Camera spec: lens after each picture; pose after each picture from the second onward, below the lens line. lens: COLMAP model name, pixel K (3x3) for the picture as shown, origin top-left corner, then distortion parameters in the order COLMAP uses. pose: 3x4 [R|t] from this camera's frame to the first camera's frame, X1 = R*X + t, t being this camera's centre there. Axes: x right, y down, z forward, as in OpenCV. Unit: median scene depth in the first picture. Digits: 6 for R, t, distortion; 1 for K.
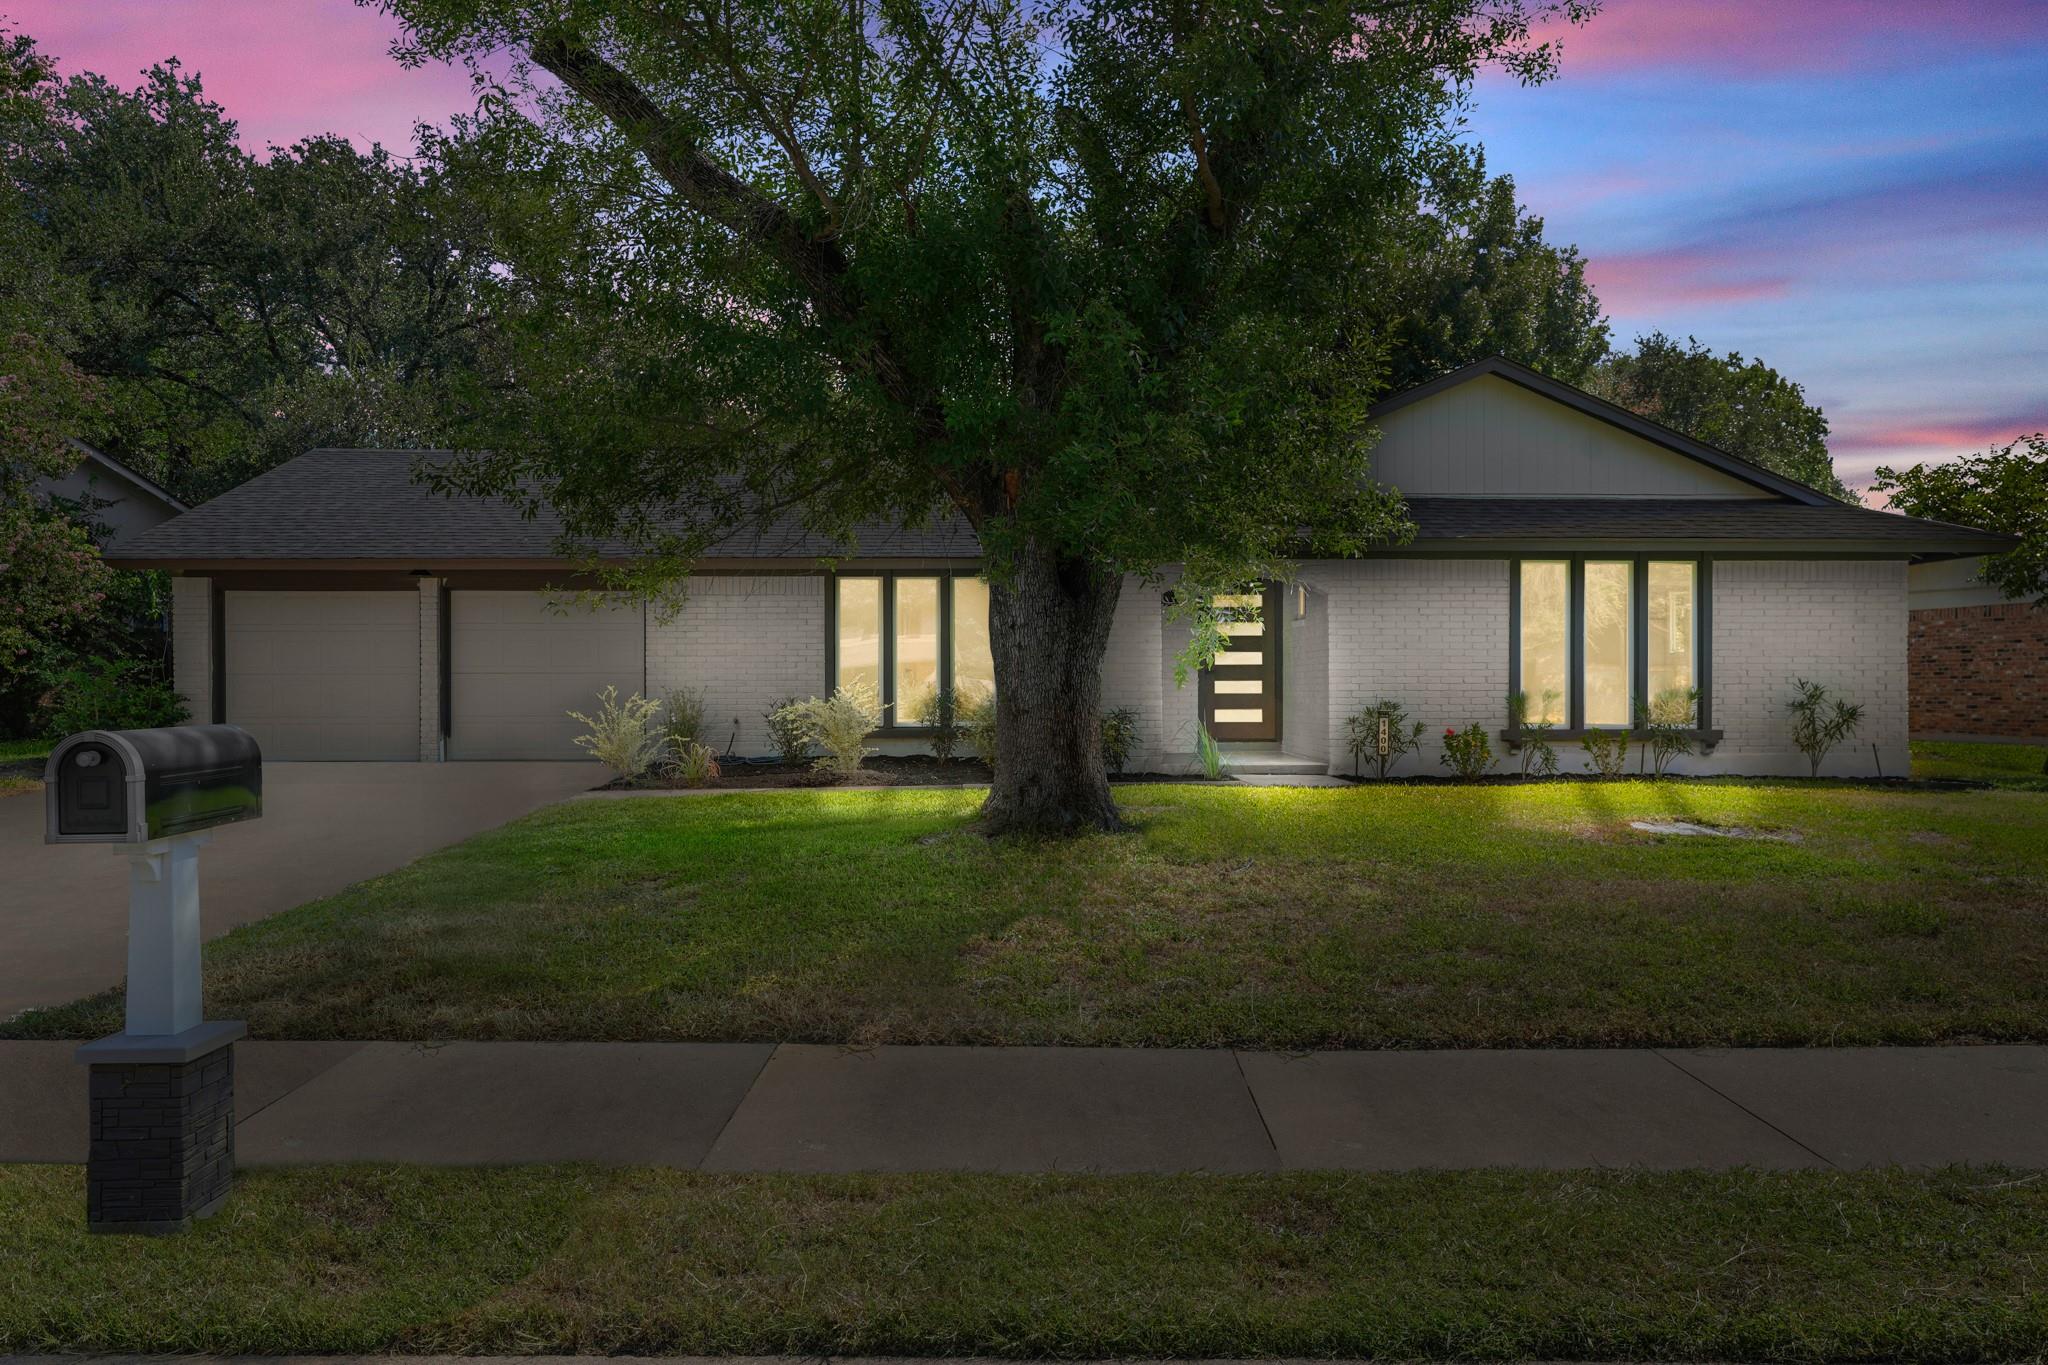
lens RADIAL K [[1372.5, 0, 1023.8], [0, 1372.5, 689.4], [0, 0, 1]] dist [-0.002192, 0.001564]
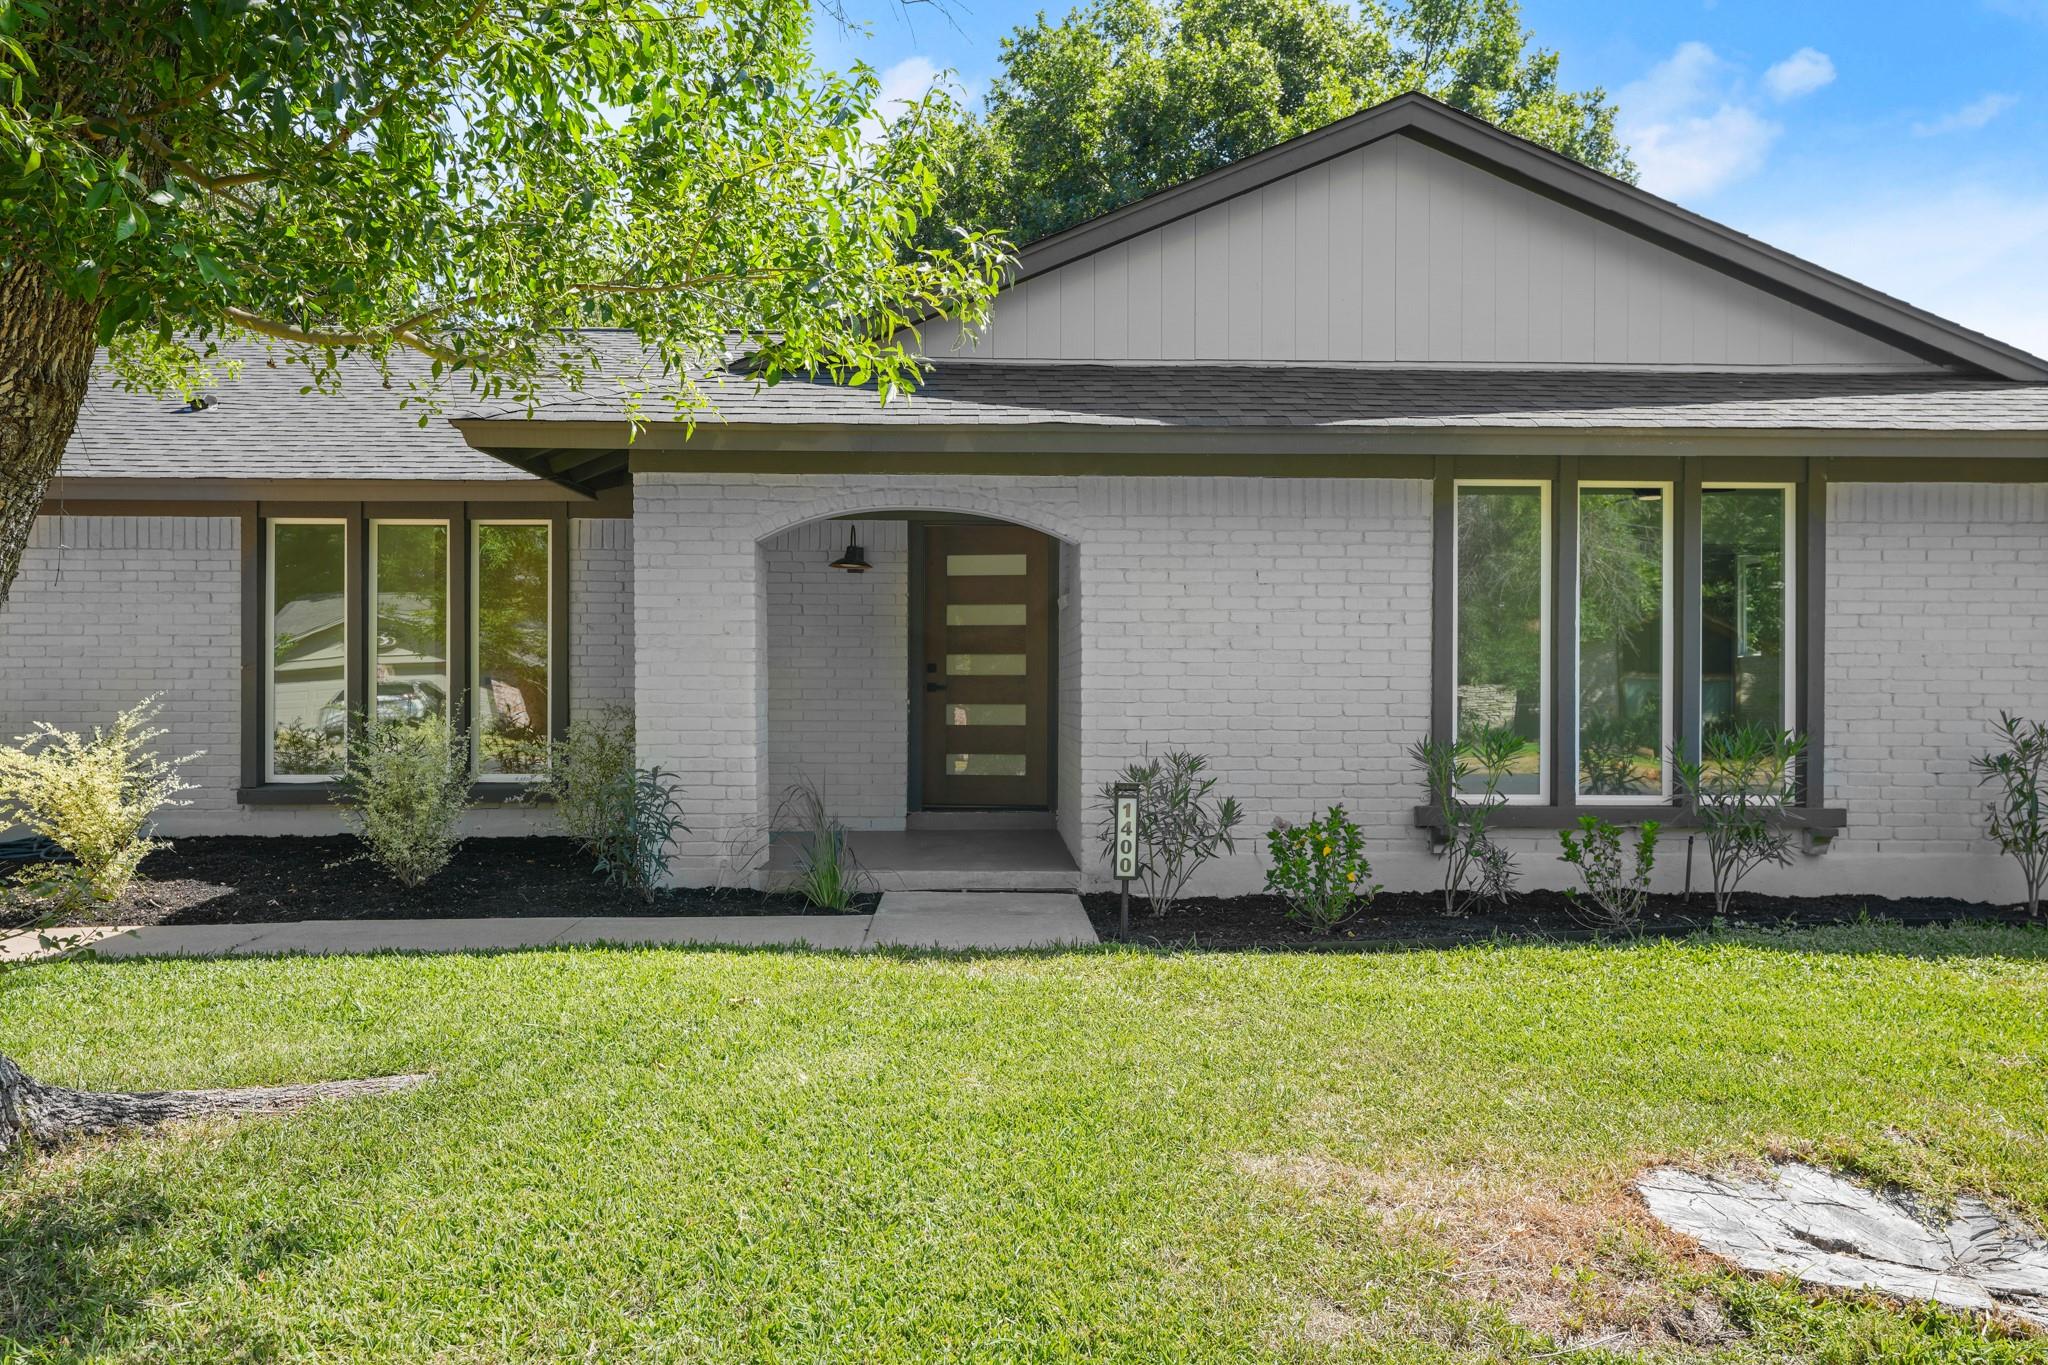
lens RADIAL K [[1533.4, 0, 1024.5], [0, 1533.4, 684.0], [0, 0, 1]] dist [0.026392, 0.008826]
pose [[0.999907, 0.004887, 0.012701, 0.193132], [-0.004778, 0.999952, -0.008558, -0.010987], [-0.012742, 0.008496, 0.999883, 0.422398]]
